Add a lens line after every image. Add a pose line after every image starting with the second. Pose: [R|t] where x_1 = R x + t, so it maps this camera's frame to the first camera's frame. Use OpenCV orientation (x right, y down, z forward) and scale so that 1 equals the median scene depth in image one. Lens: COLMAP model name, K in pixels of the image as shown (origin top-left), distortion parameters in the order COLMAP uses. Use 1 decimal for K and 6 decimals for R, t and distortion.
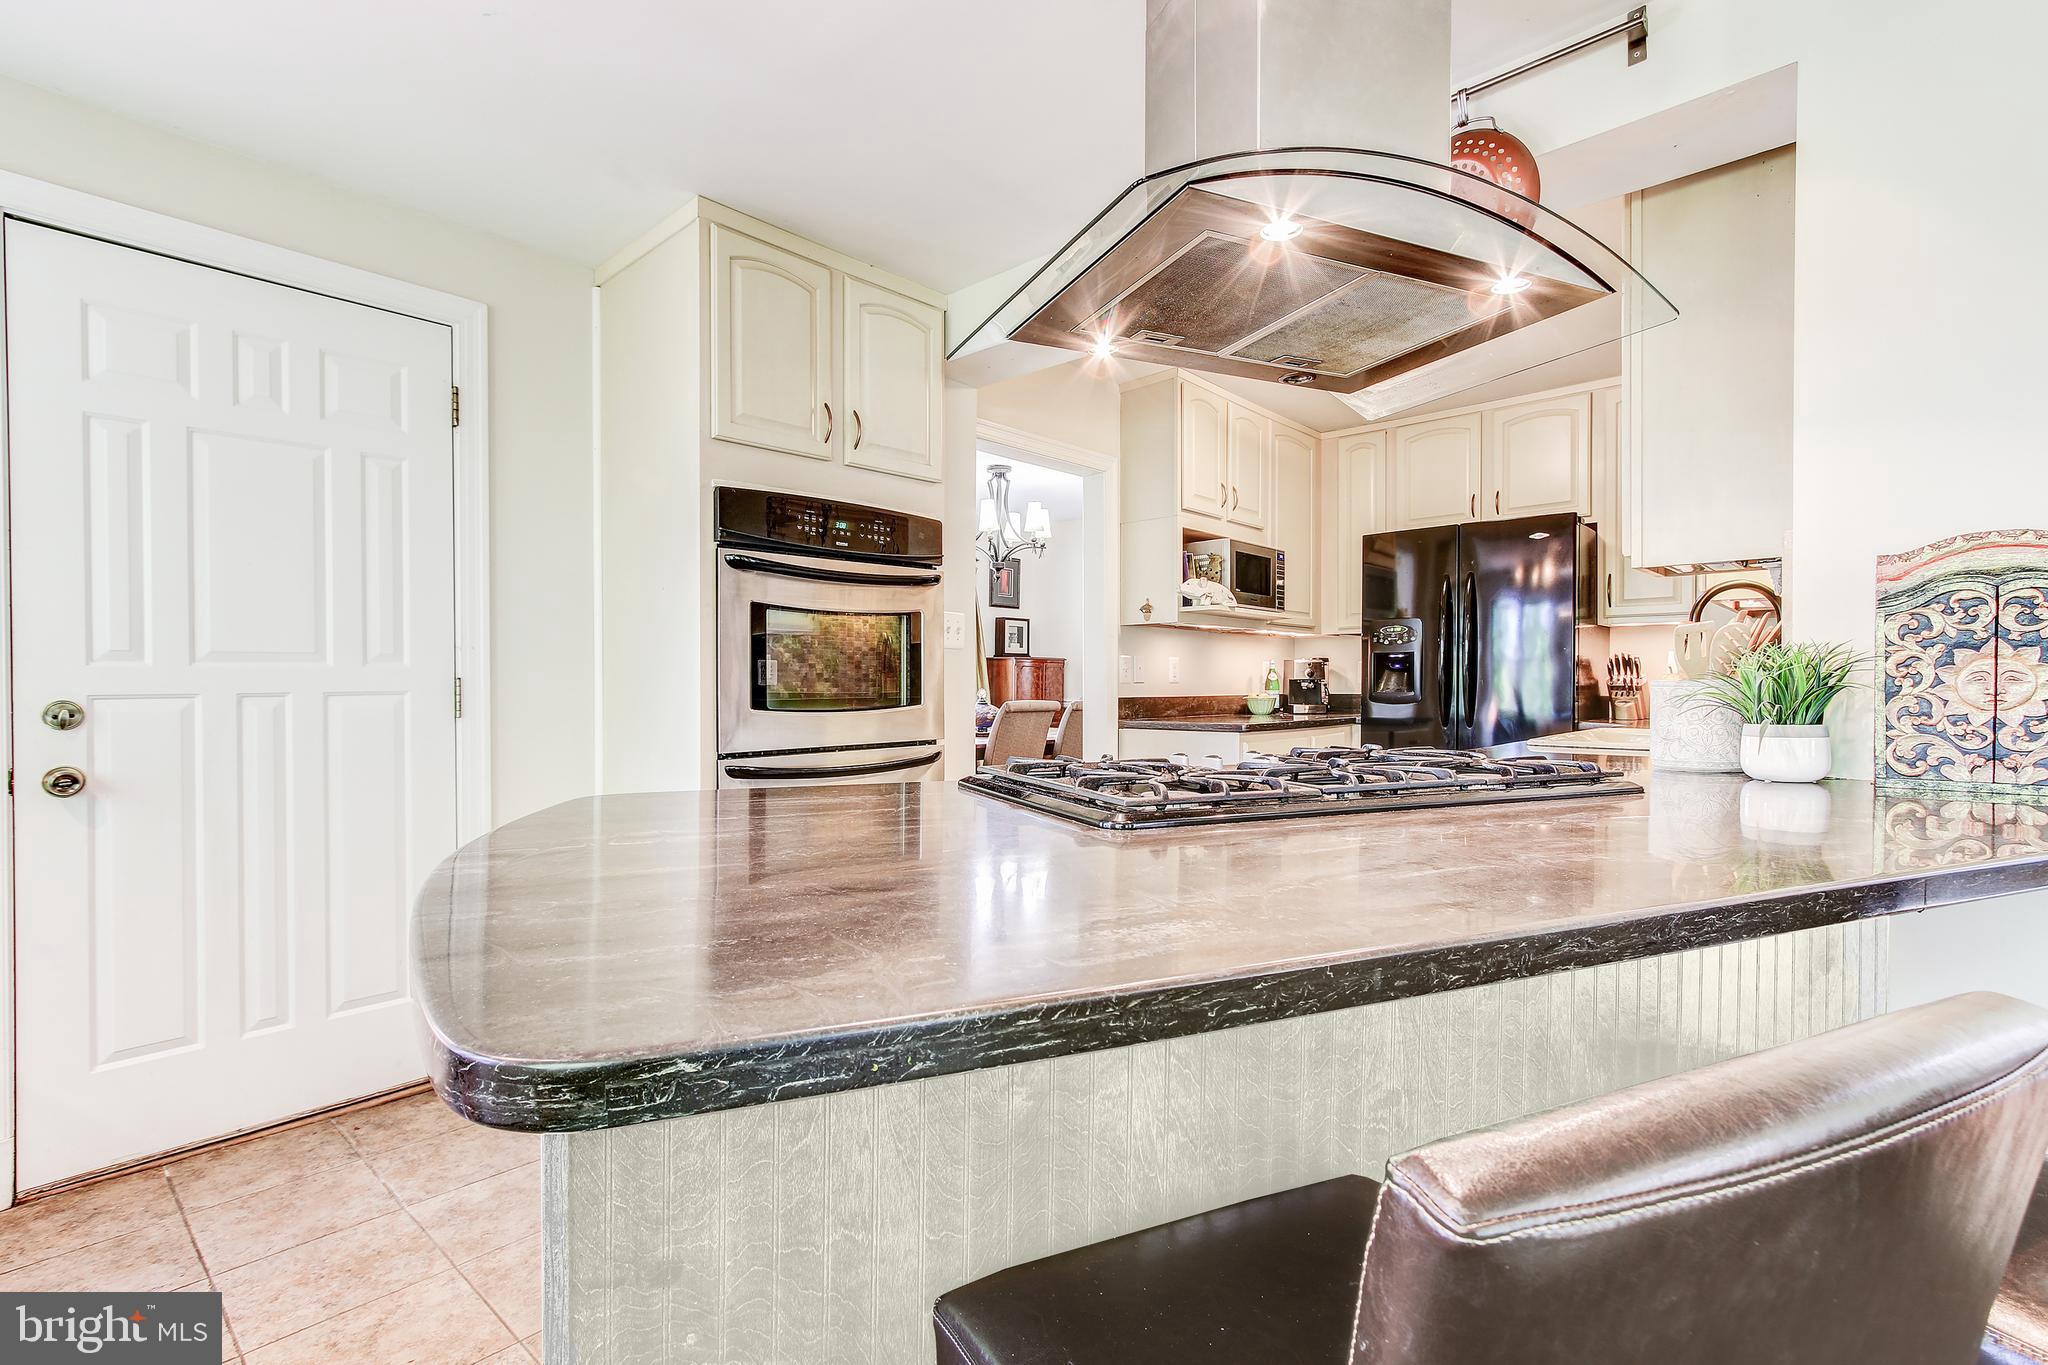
lens RADIAL K [[968.7, 0, 1014.0], [0, 968.7, 697.0], [0, 0, 1]] dist [0.002841, 0.000185]
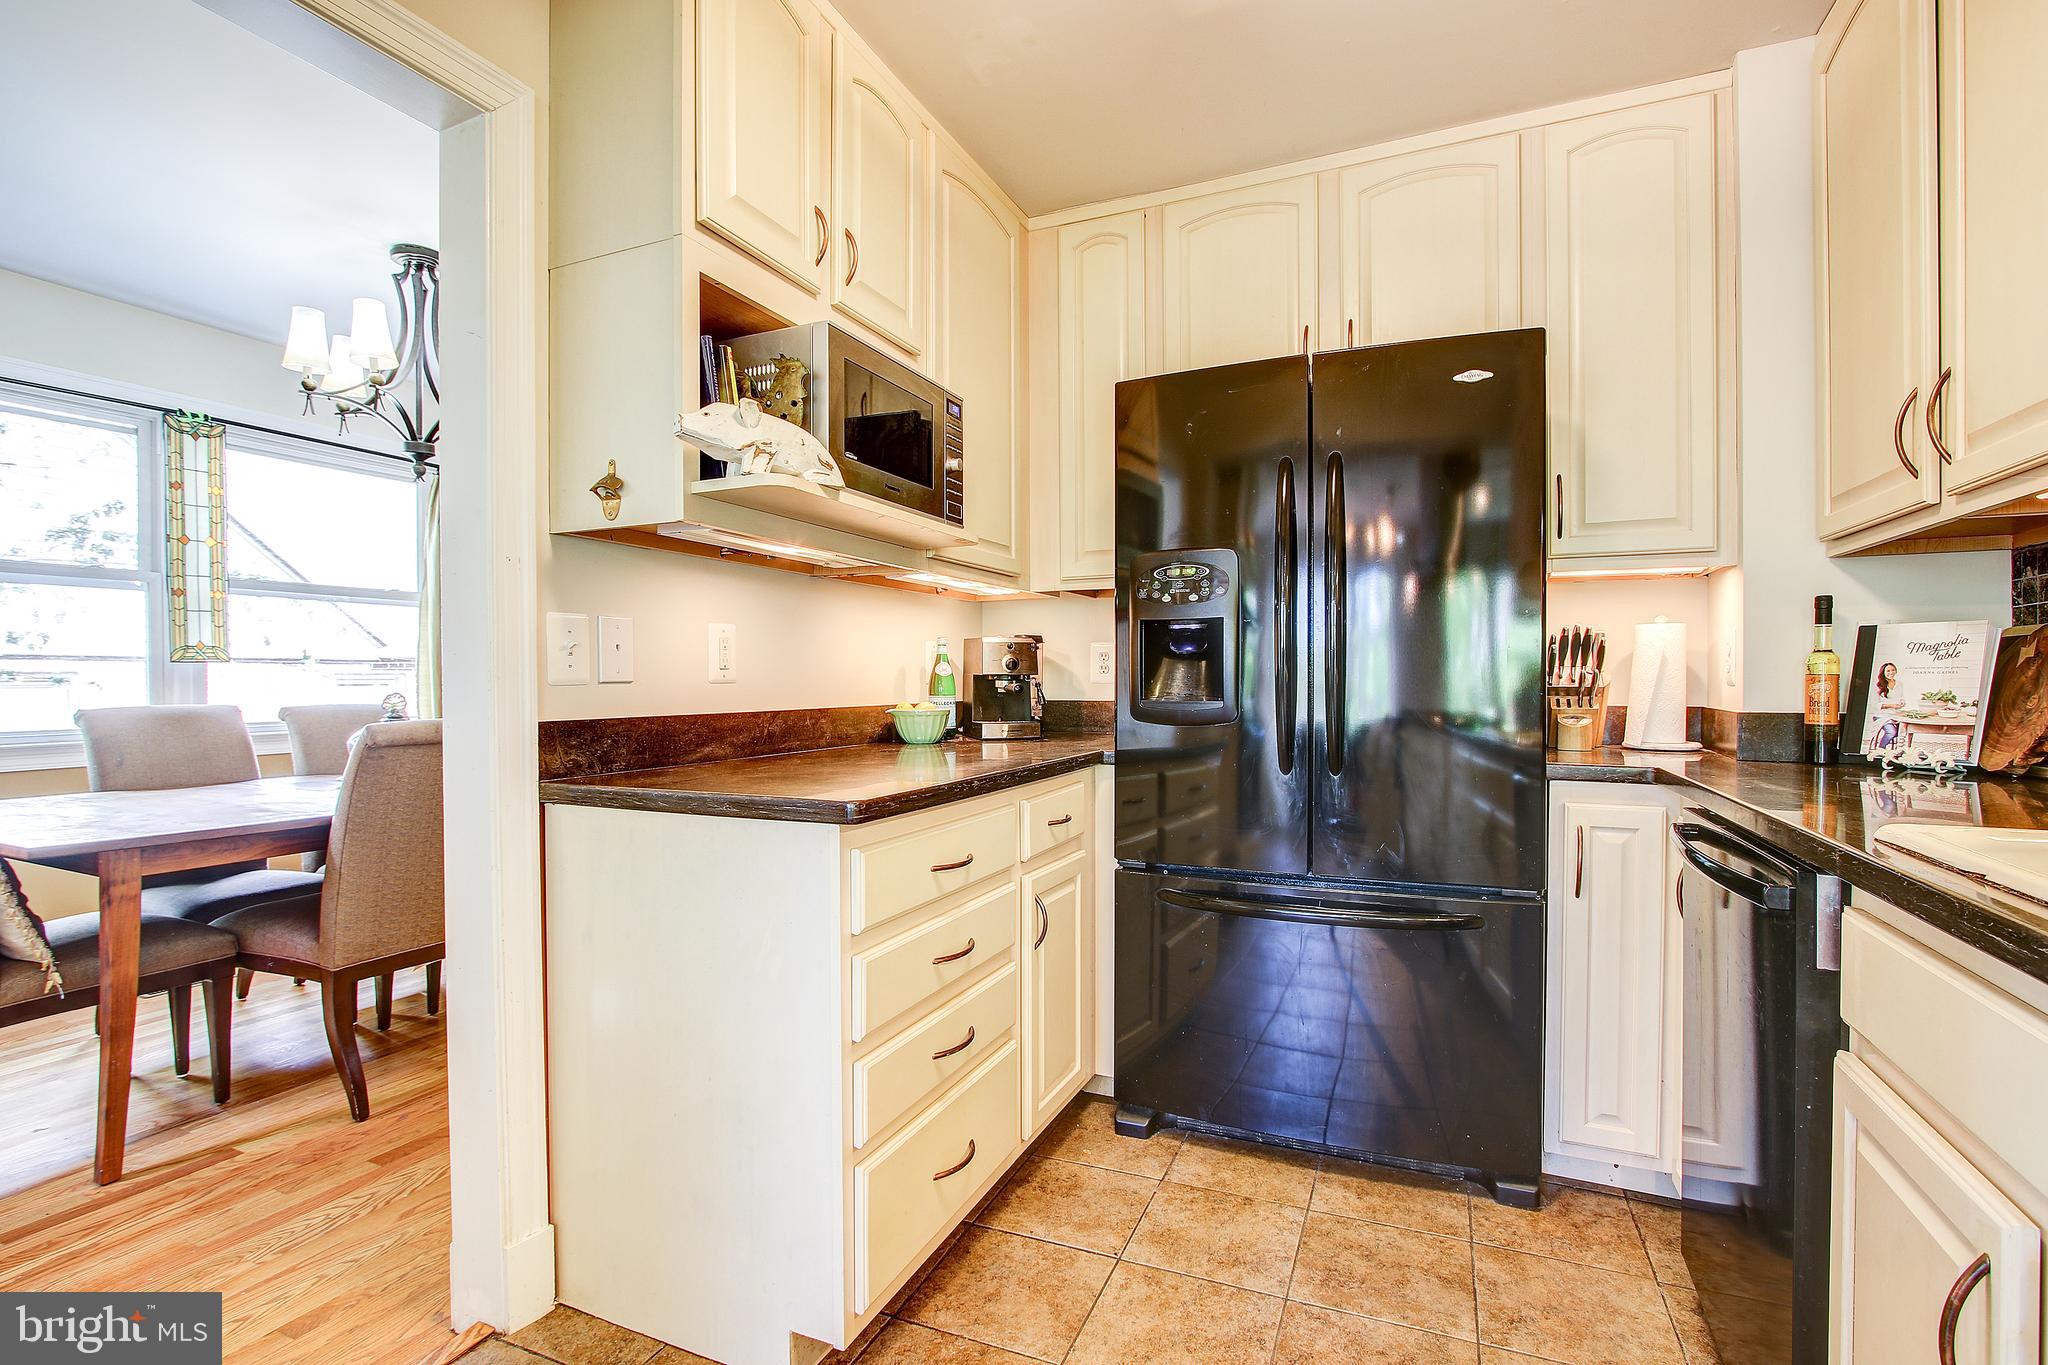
lens RADIAL K [[977.5, 0, 1015.4], [0, 977.5, 684.5], [0, 0, 1]] dist [-0.013542, -0.000904]
pose [[0.949140, -0.003174, 0.314839, 0.156314], [0.005623, 0.999961, -0.006872, -0.010122], [-0.314805, 0.008293, 0.949120, 0.551589]]
